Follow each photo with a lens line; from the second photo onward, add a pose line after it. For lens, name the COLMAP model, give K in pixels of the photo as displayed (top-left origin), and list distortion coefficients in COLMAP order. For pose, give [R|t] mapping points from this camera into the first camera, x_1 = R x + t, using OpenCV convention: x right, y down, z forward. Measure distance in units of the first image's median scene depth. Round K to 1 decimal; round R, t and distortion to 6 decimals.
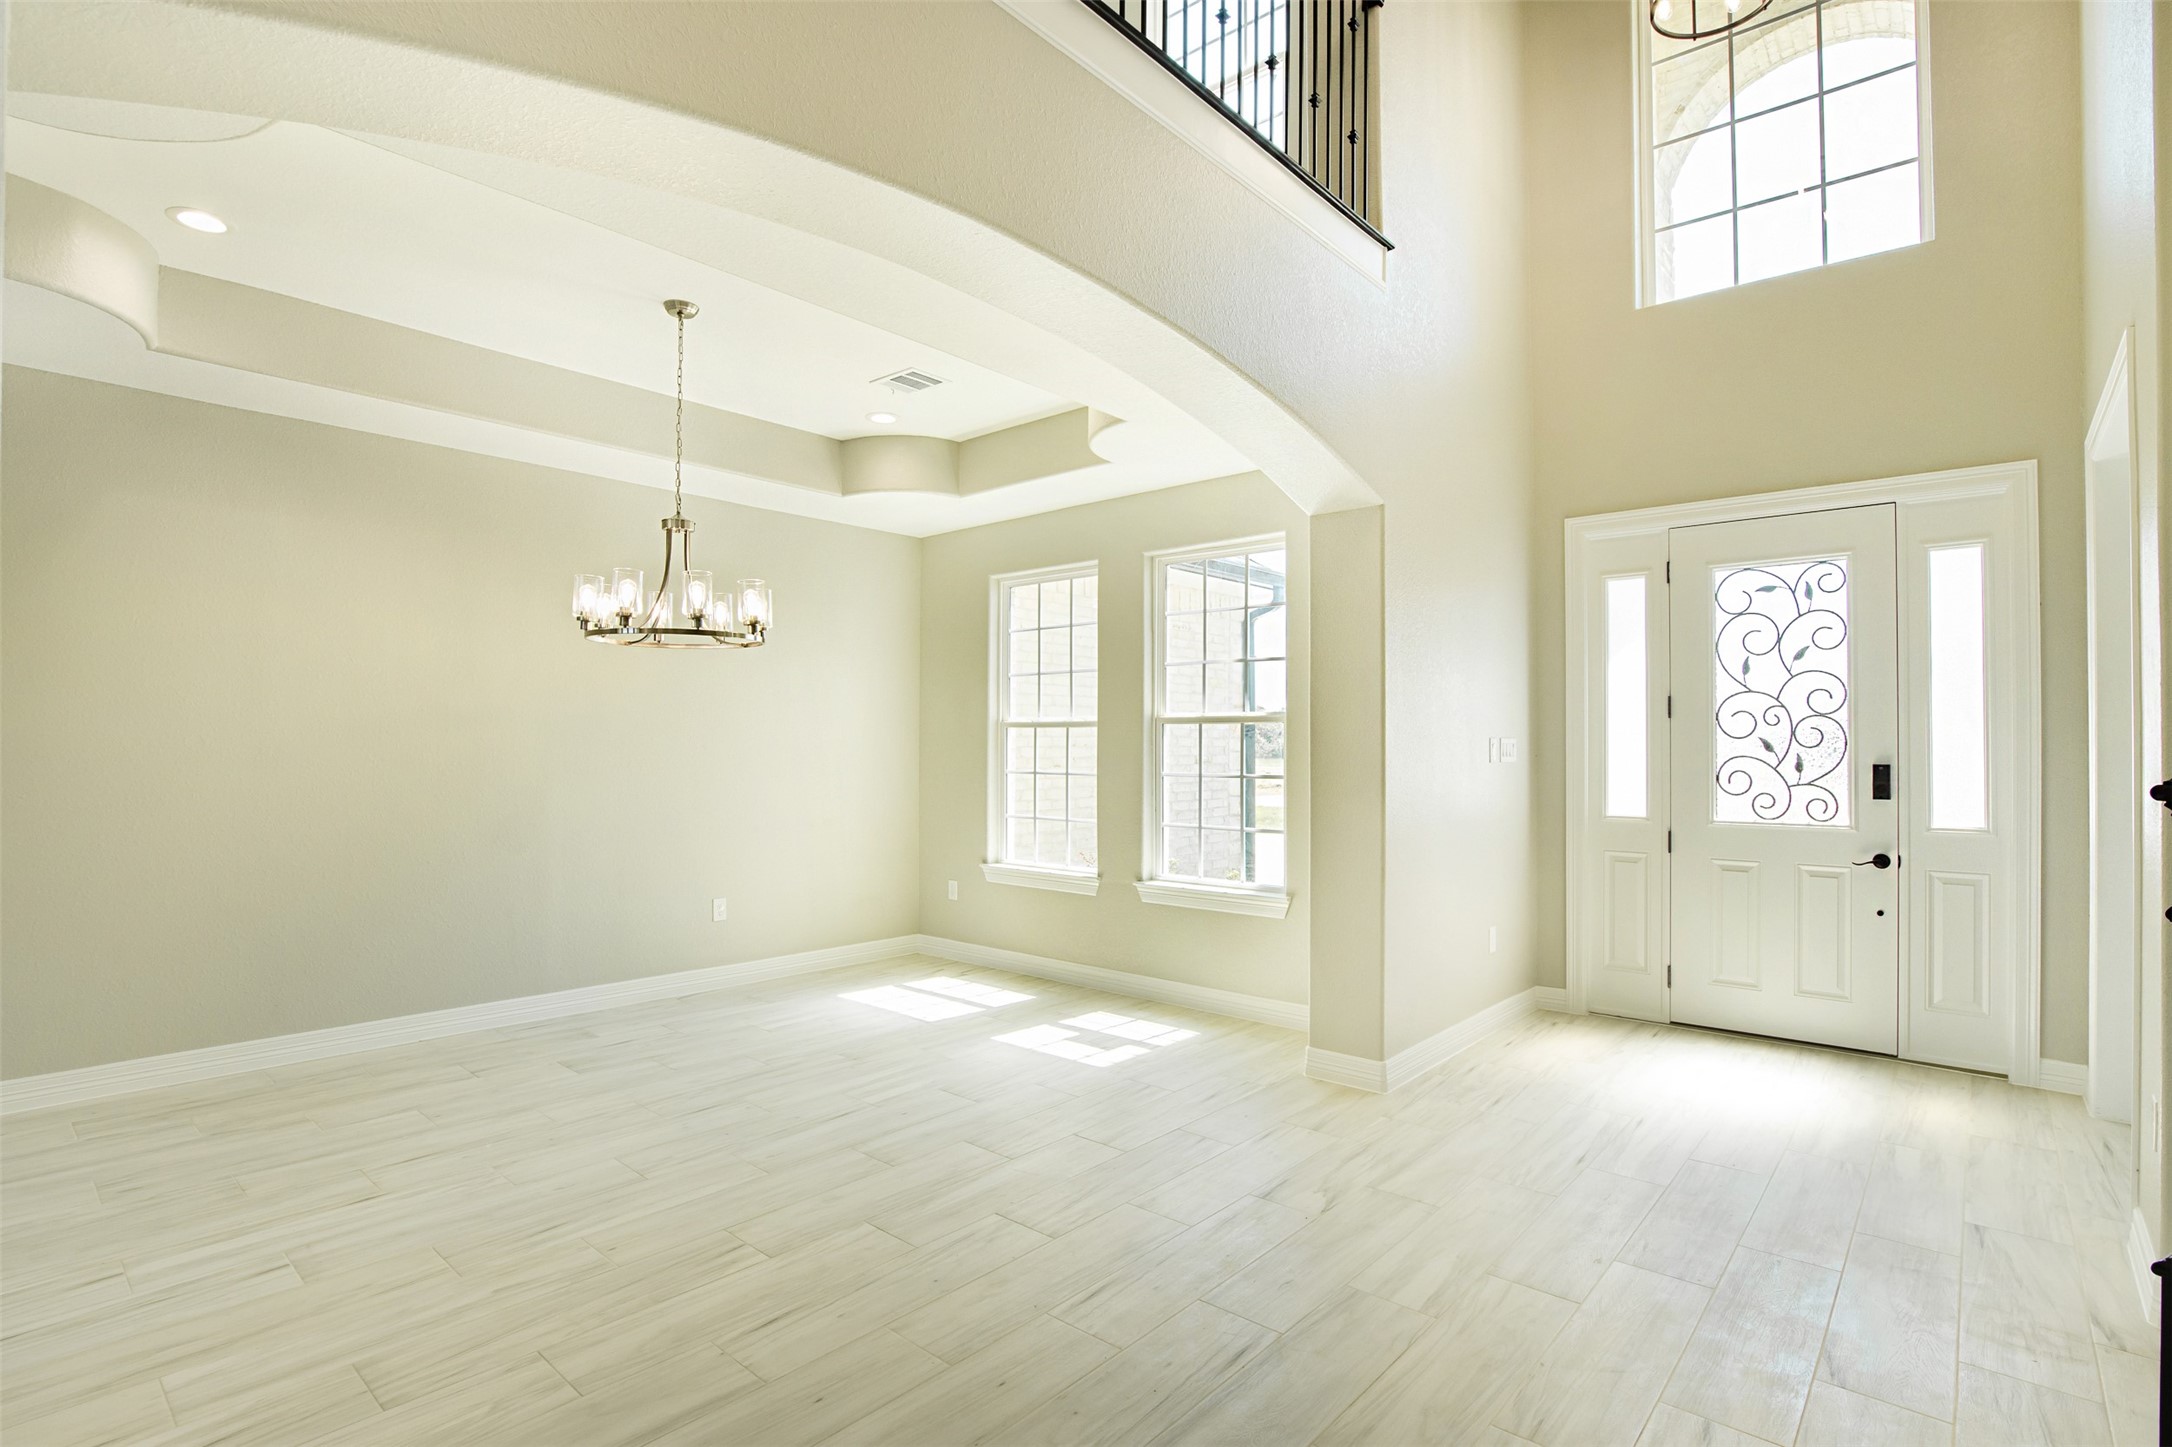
lens RADIAL K [[1011.3, 0, 1132.6], [0, 1011.3, 726.2], [0, 0, 1]] dist [-0.031451, 0.000634]
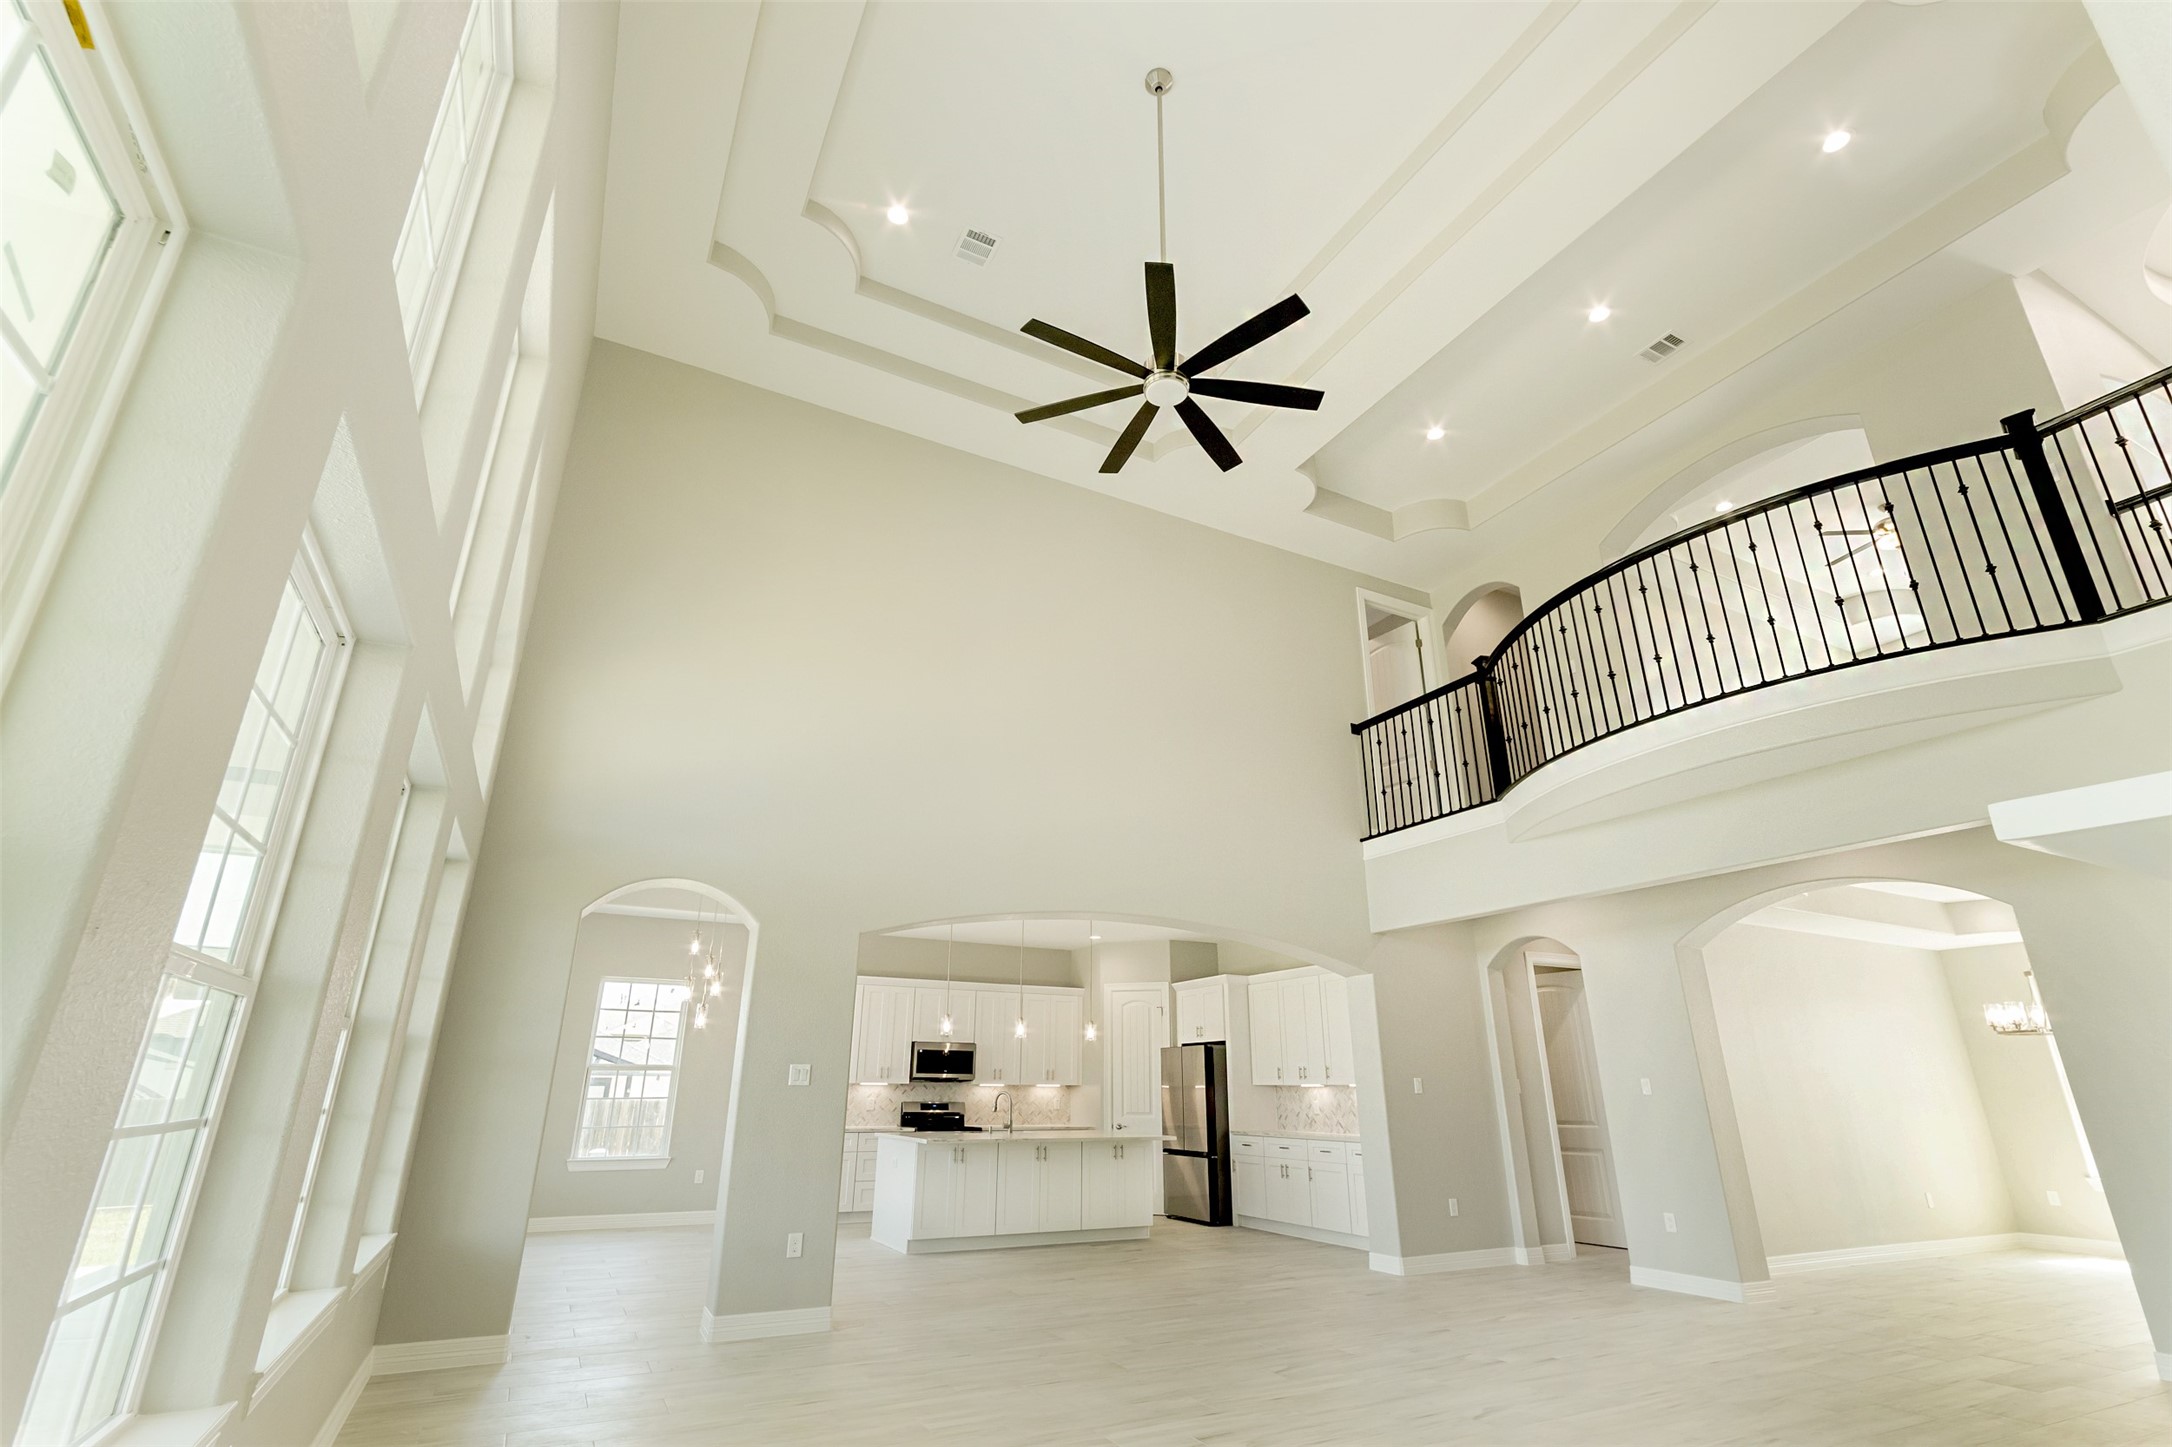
lens RADIAL K [[1005.8, 0, 1086.0], [0, 1005.8, 723.5], [0, 0, 1]] dist [0.001514, 0.000187]
pose [[0.921822, -0.132098, -0.364409, -1.184549], [0.001980, 0.941729, -0.336367, 0.004747], [0.387608, 0.309349, 0.868368, -1.432024]]
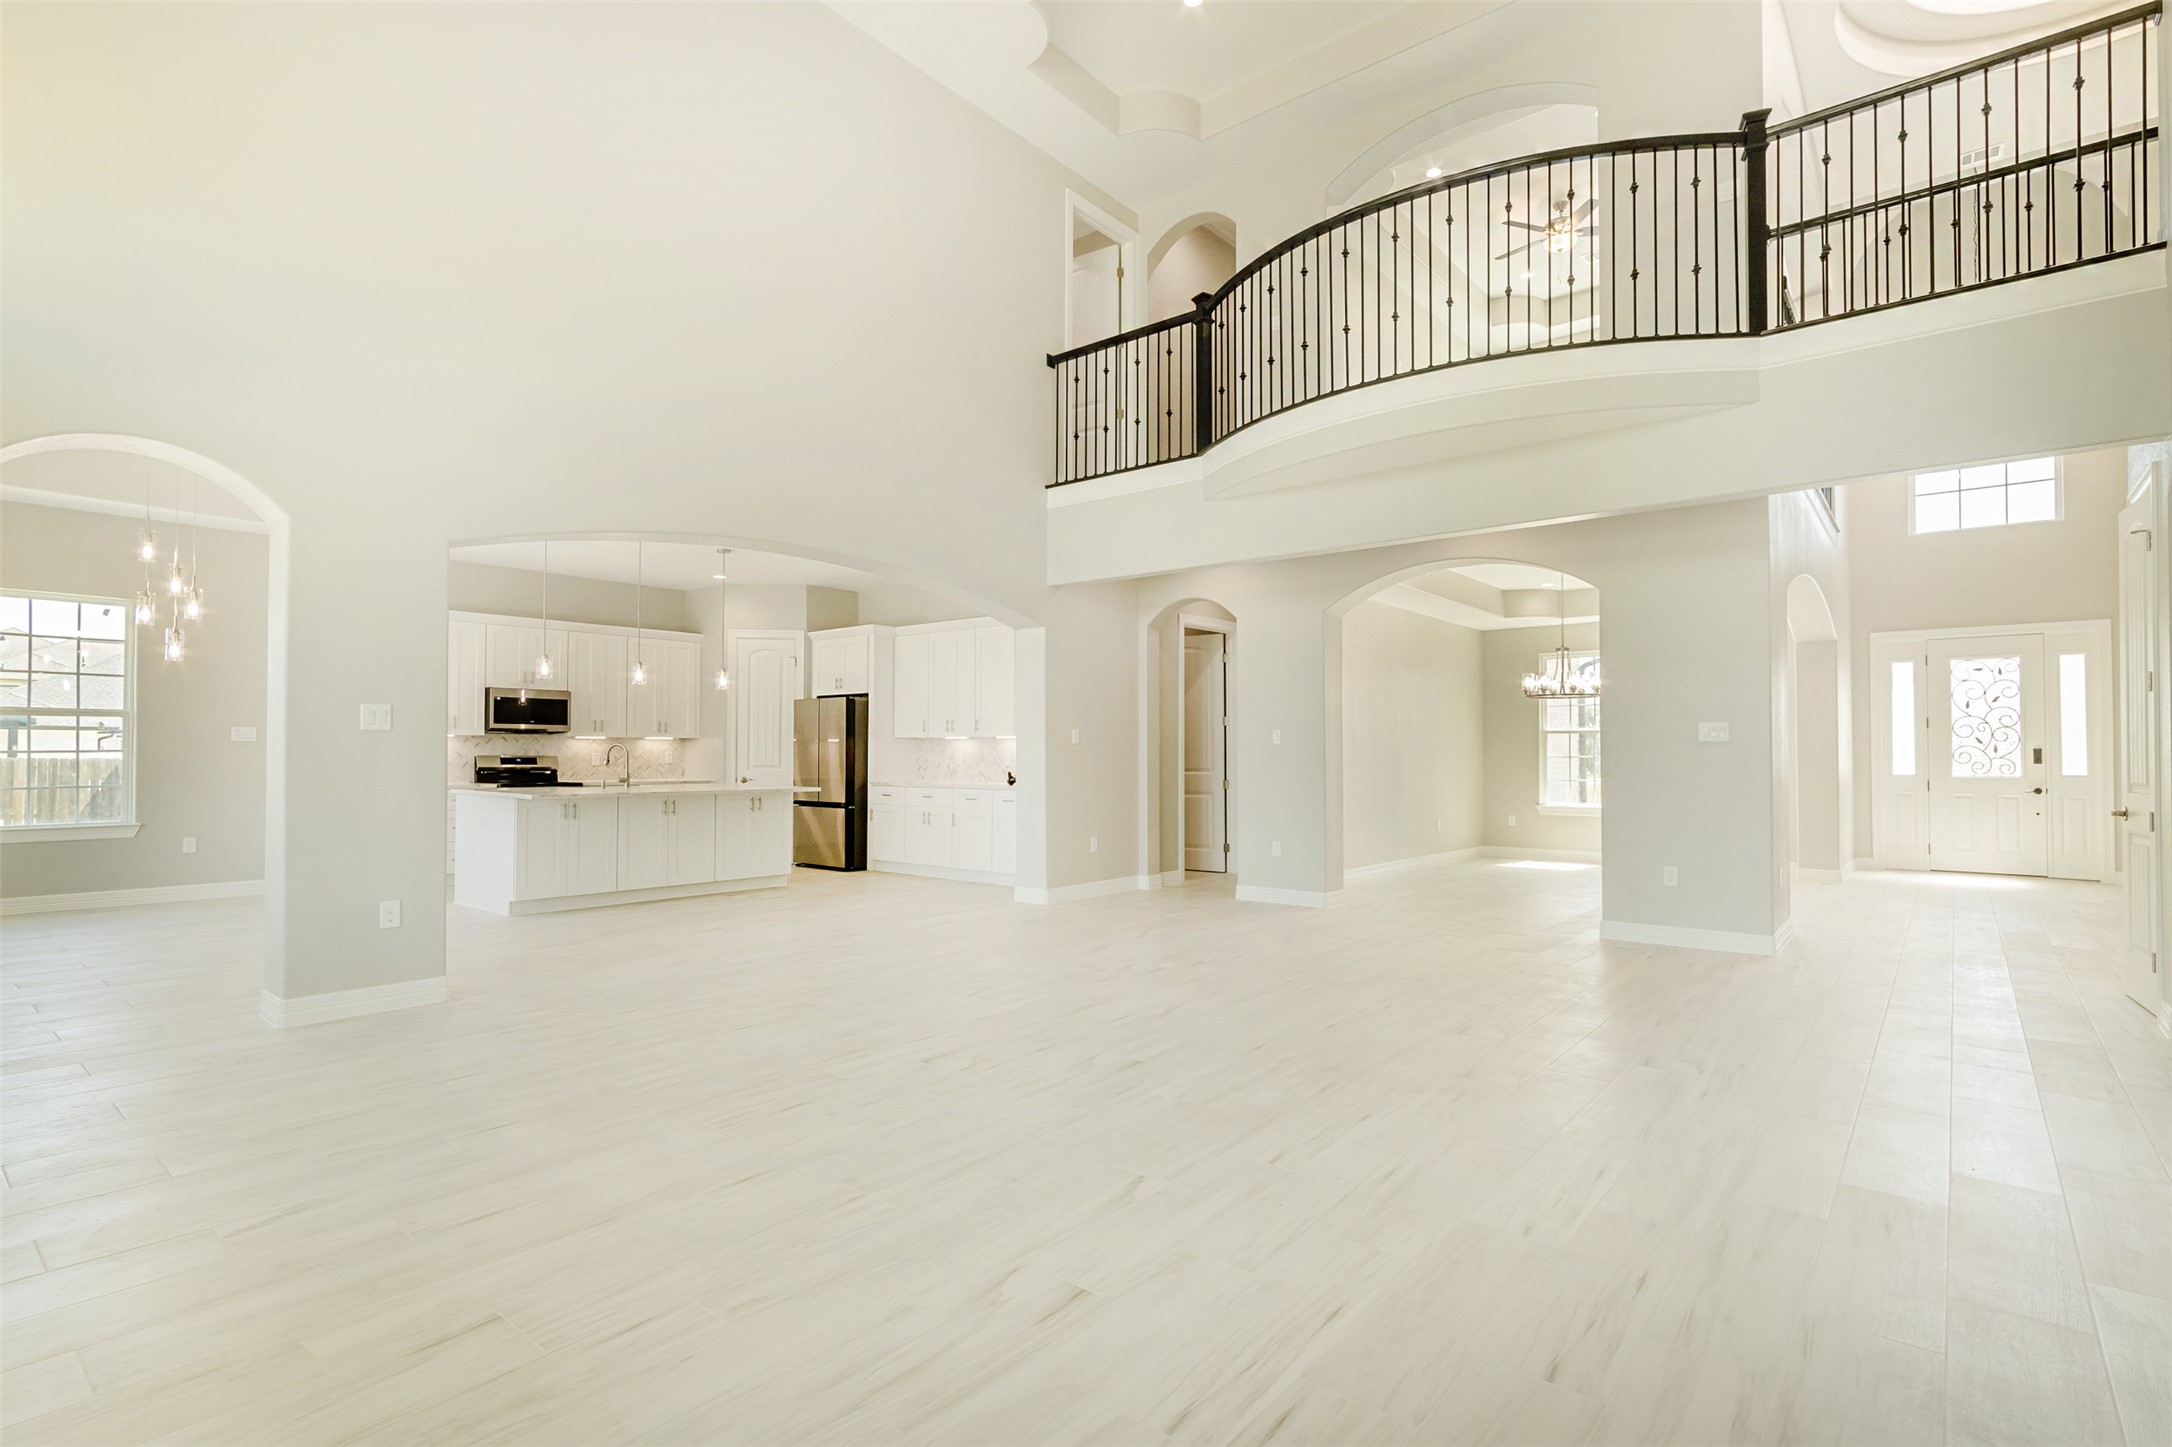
lens RADIAL K [[1056.1, 0, 1090.1], [0, 1056.1, 734.2], [0, 0, 1]] dist [0.003601, 0.000671]
pose [[0.999999, -0.001089, -0.001030, -1.344962], [0.001082, 0.999977, -0.006716, 0.018895], [0.001037, 0.006715, 0.999977, -1.360497]]
